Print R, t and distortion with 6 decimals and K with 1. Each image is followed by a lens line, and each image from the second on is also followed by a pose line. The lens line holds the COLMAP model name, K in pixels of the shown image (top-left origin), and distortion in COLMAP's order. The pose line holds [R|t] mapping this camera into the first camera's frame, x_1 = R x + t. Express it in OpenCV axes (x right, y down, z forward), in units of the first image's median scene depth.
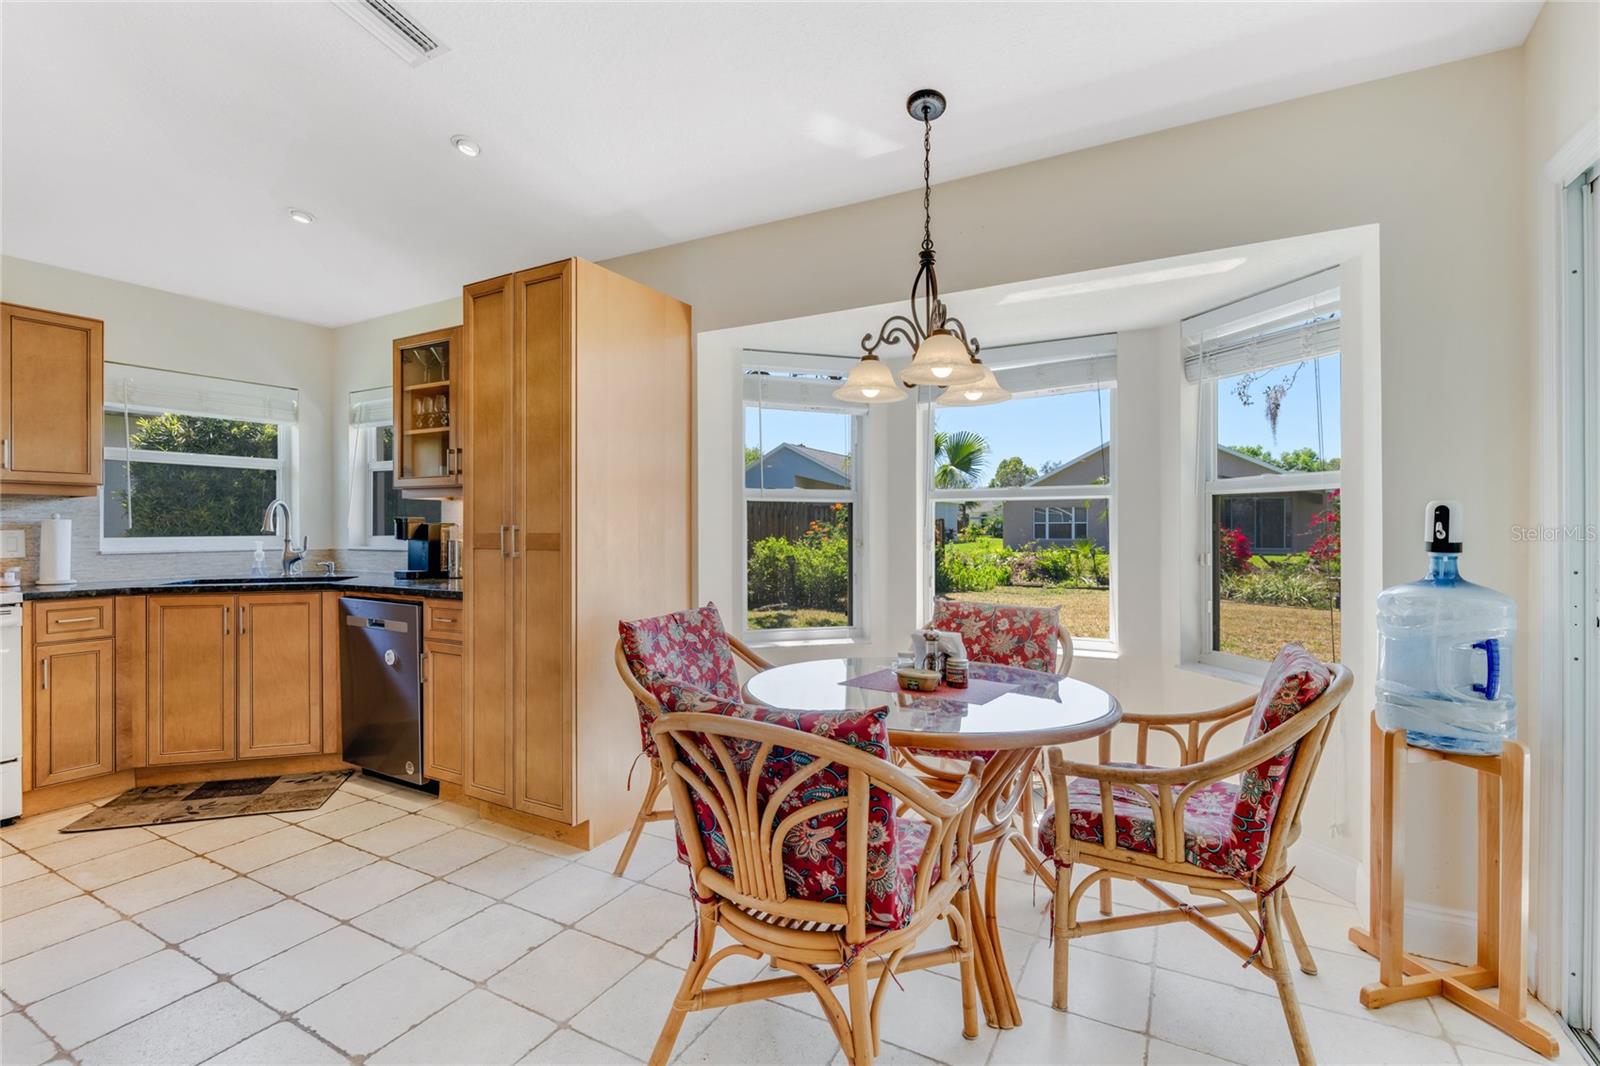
lens RADIAL K [[733.3, 0, 800.0], [0, 733.3, 533.0], [0, 0, 1]] dist [-0.001536, -0.001242]
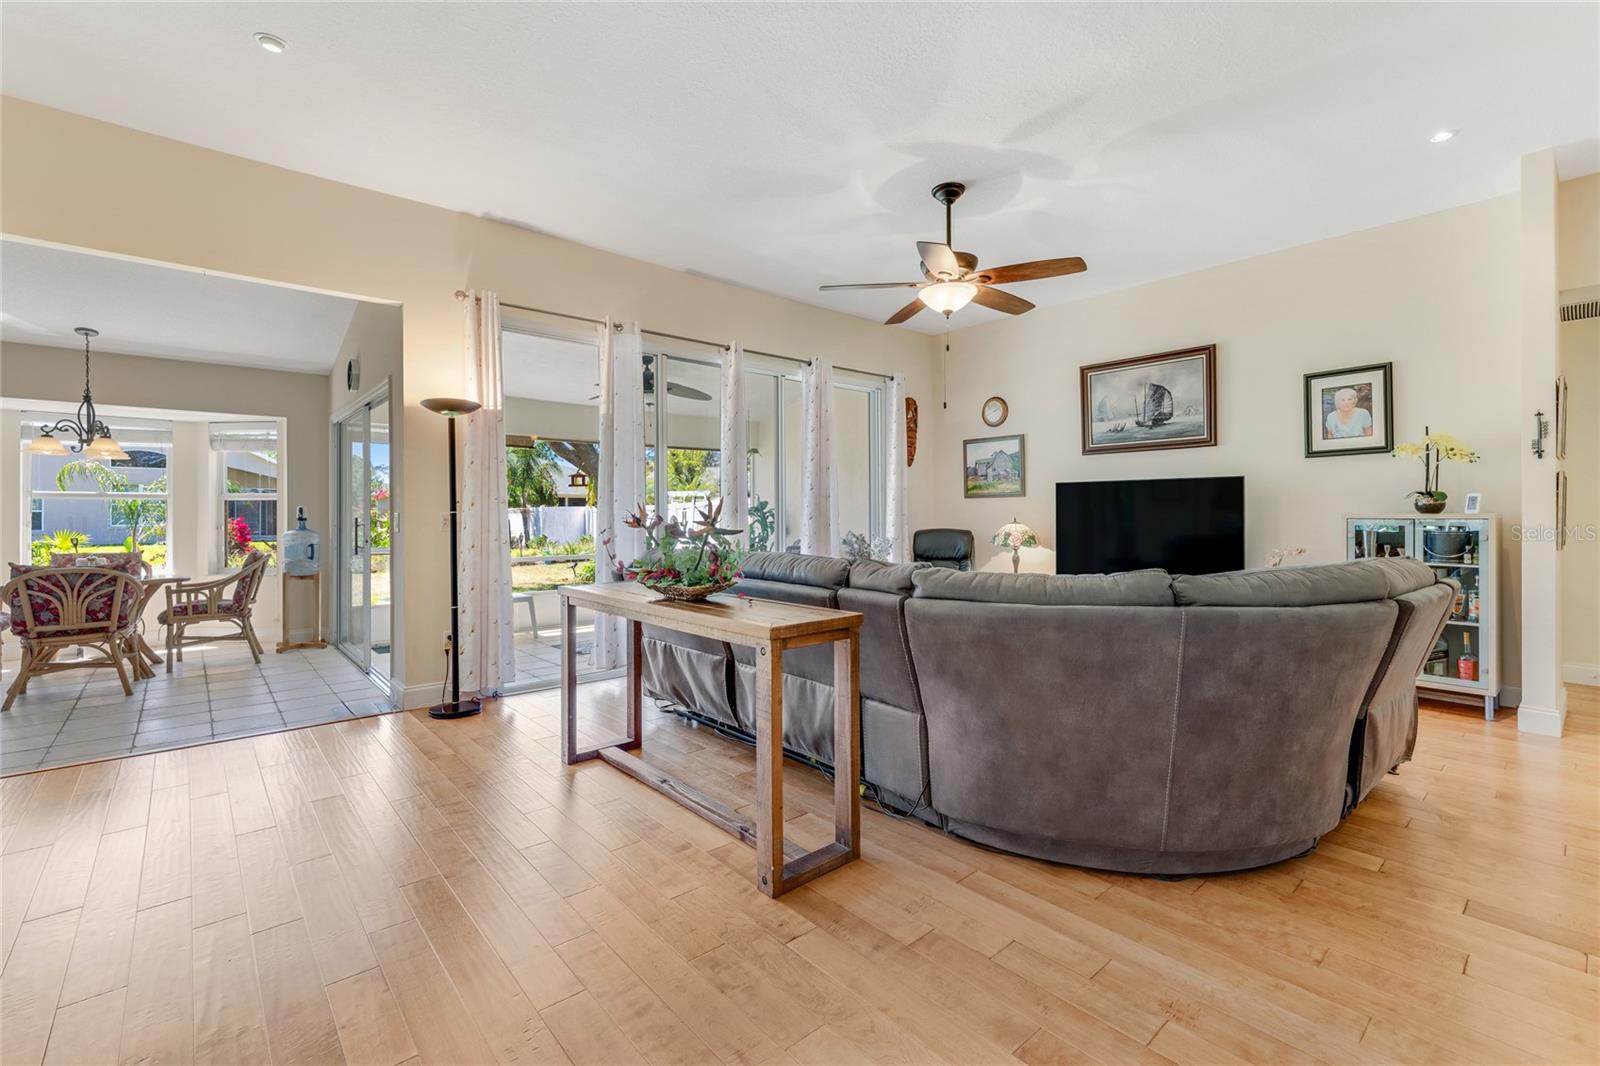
lens RADIAL K [[679.2, 0, 806.3], [0, 679.2, 512.6], [0, 0, 1]] dist [0.002133, 0.000400]
pose [[0.328204, 0.006755, 0.944583, -0.927370], [0.007210, 0.999927, -0.009656, 0.022862], [-0.944579, 0.009979, 0.328132, -1.550803]]
